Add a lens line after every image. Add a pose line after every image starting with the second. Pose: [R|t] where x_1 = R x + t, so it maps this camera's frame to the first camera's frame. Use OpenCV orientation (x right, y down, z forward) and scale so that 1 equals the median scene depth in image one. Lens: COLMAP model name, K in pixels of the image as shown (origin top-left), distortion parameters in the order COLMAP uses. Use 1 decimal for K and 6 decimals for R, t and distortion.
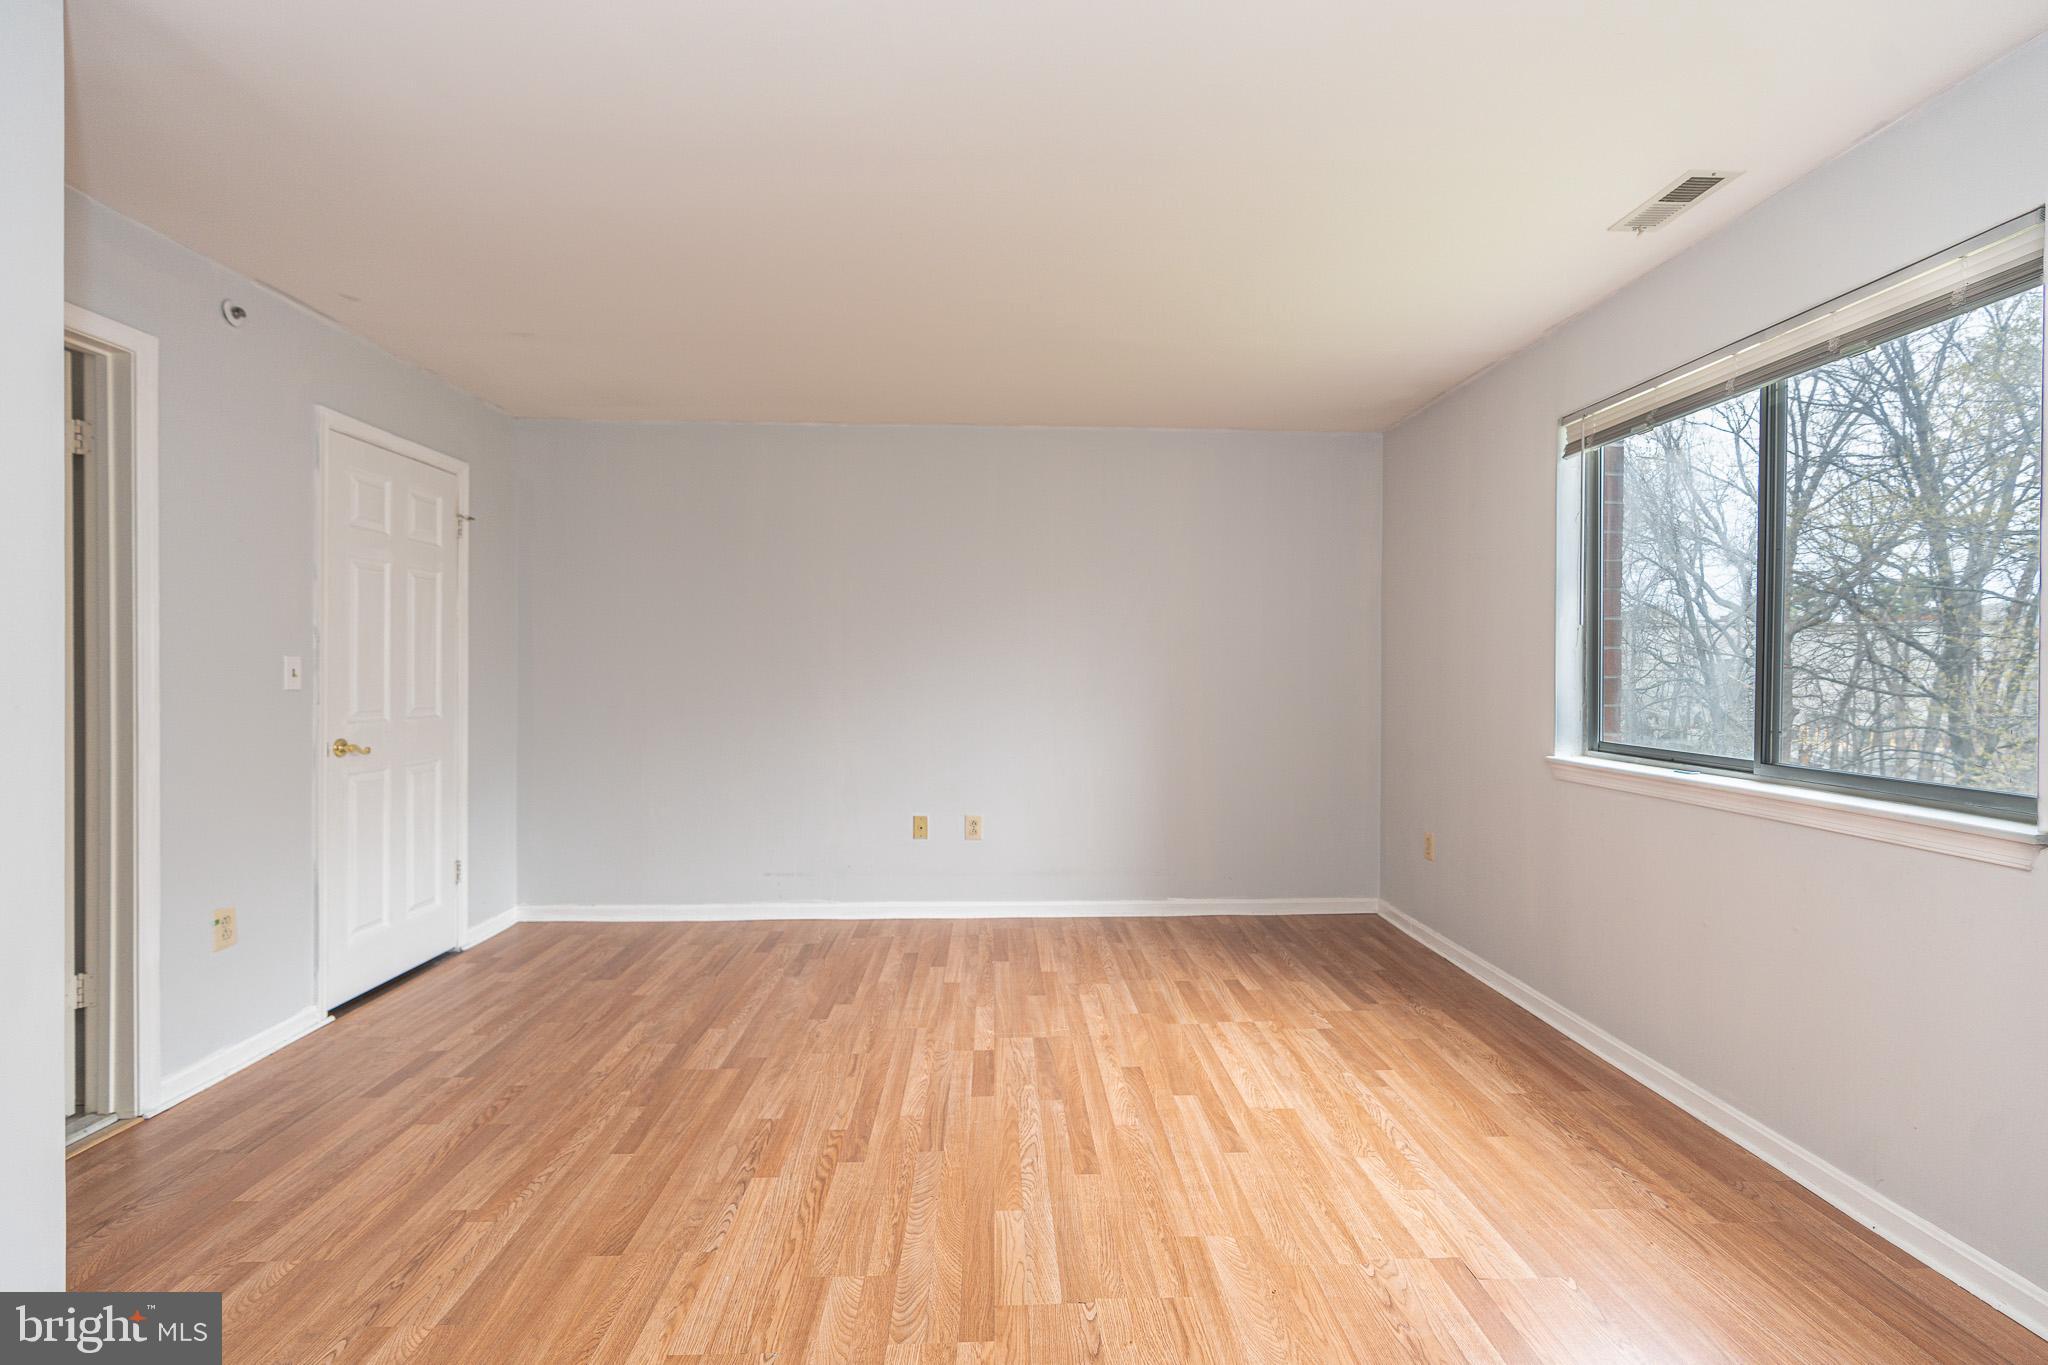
lens RADIAL K [[918.5, 0, 1030.9], [0, 918.5, 677.7], [0, 0, 1]] dist [-0.002104, -0.000043]
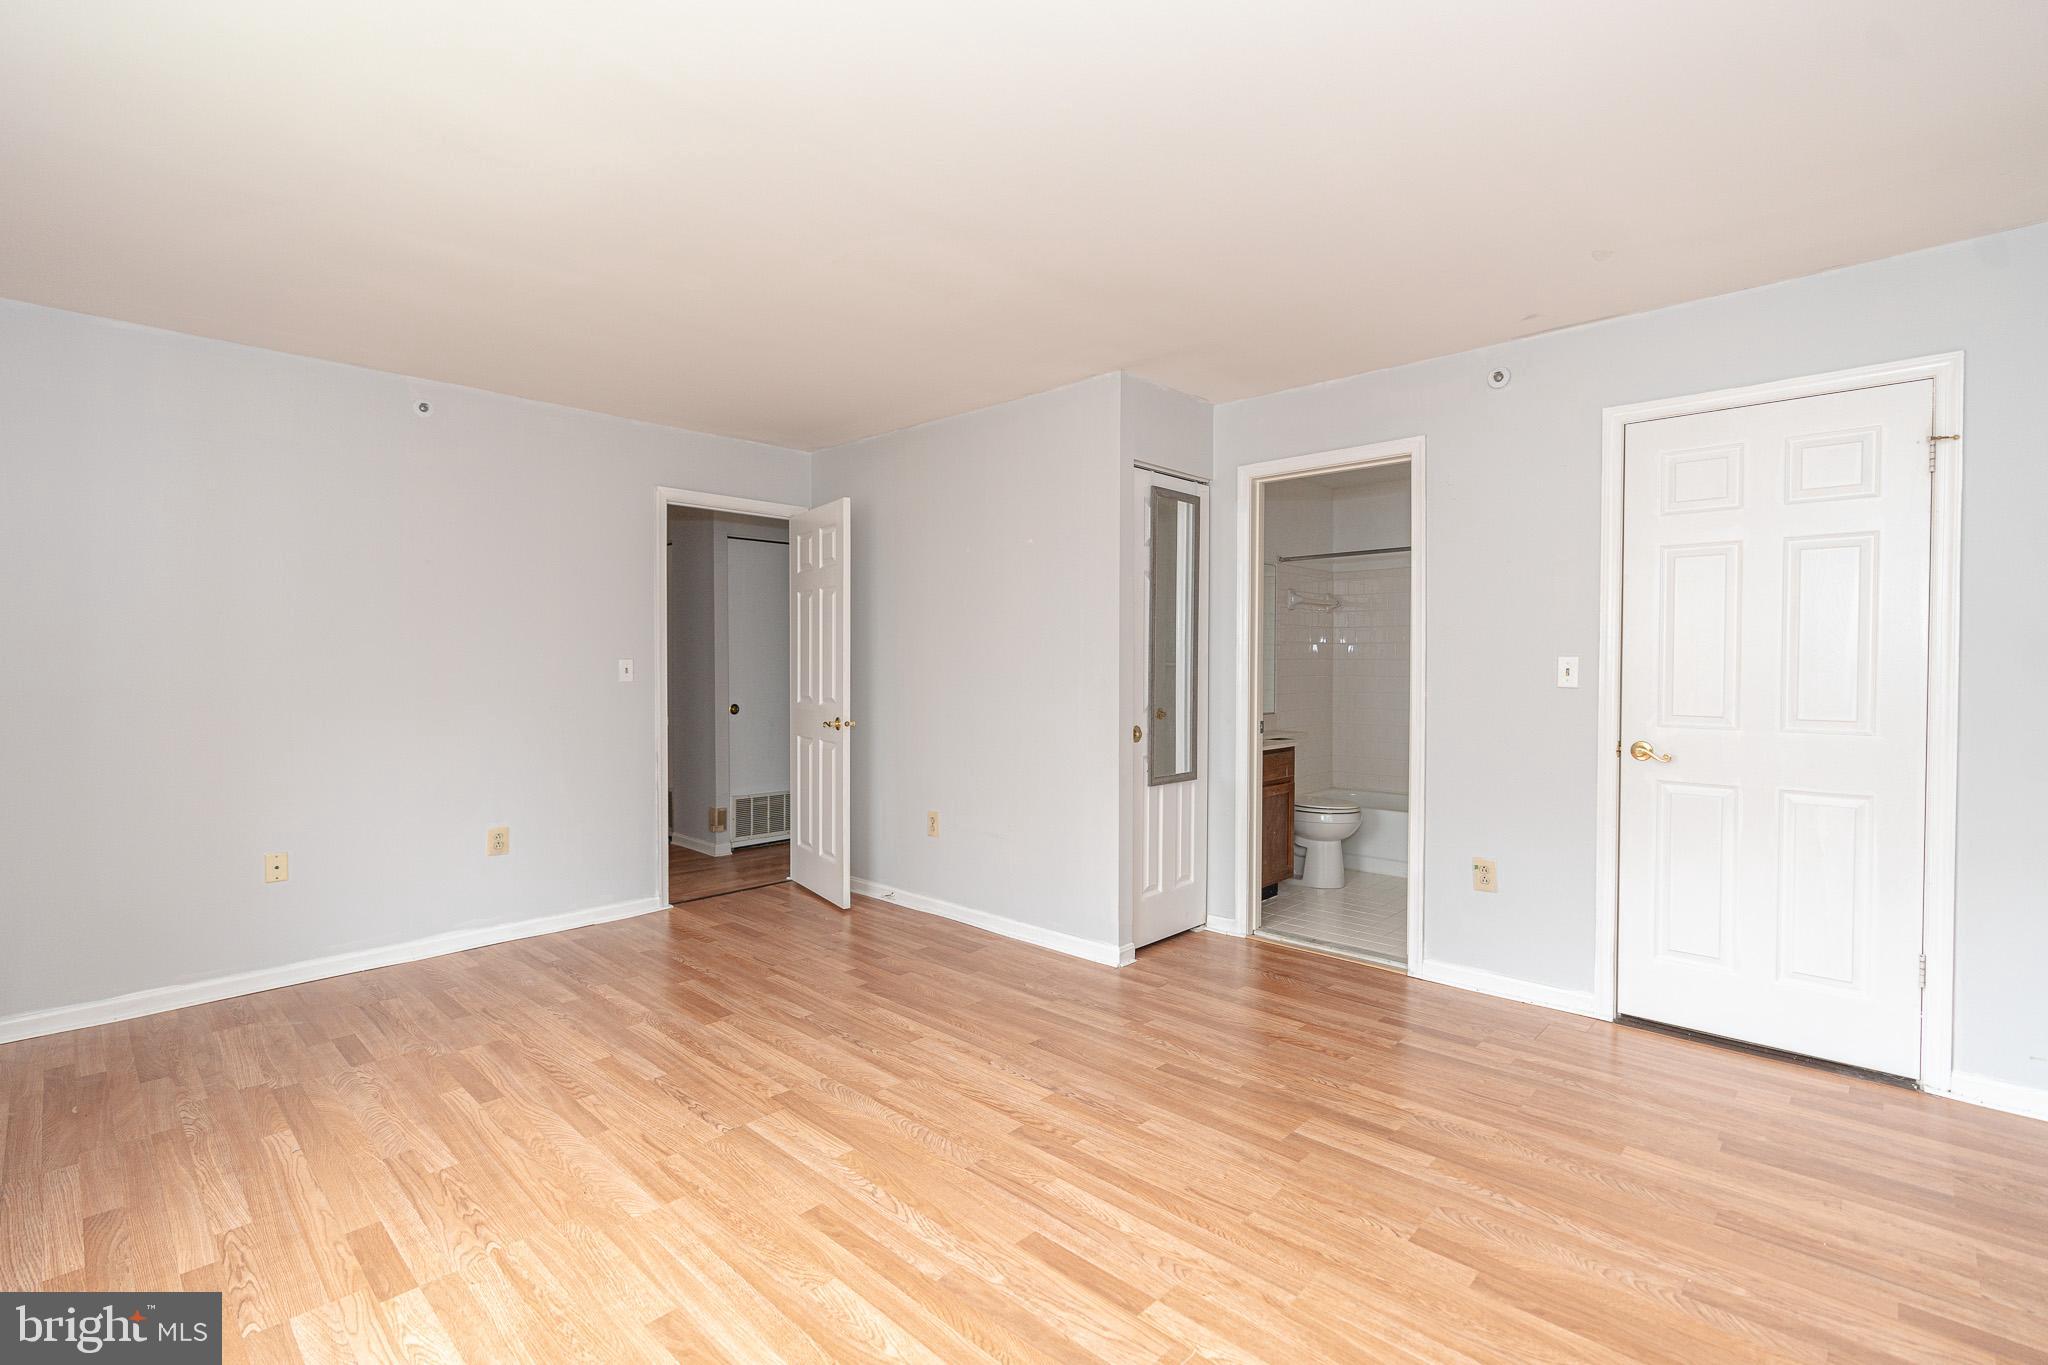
lens RADIAL K [[916.2, 0, 1025.8], [0, 916.2, 673.2], [0, 0, 1]] dist [-0.000881, 0.000145]
pose [[-0.712876, 0.002354, -0.701286, 0.530232], [-0.008177, 0.999898, 0.011668, -0.014711], [0.701242, 0.014052, -0.712785, 1.721637]]
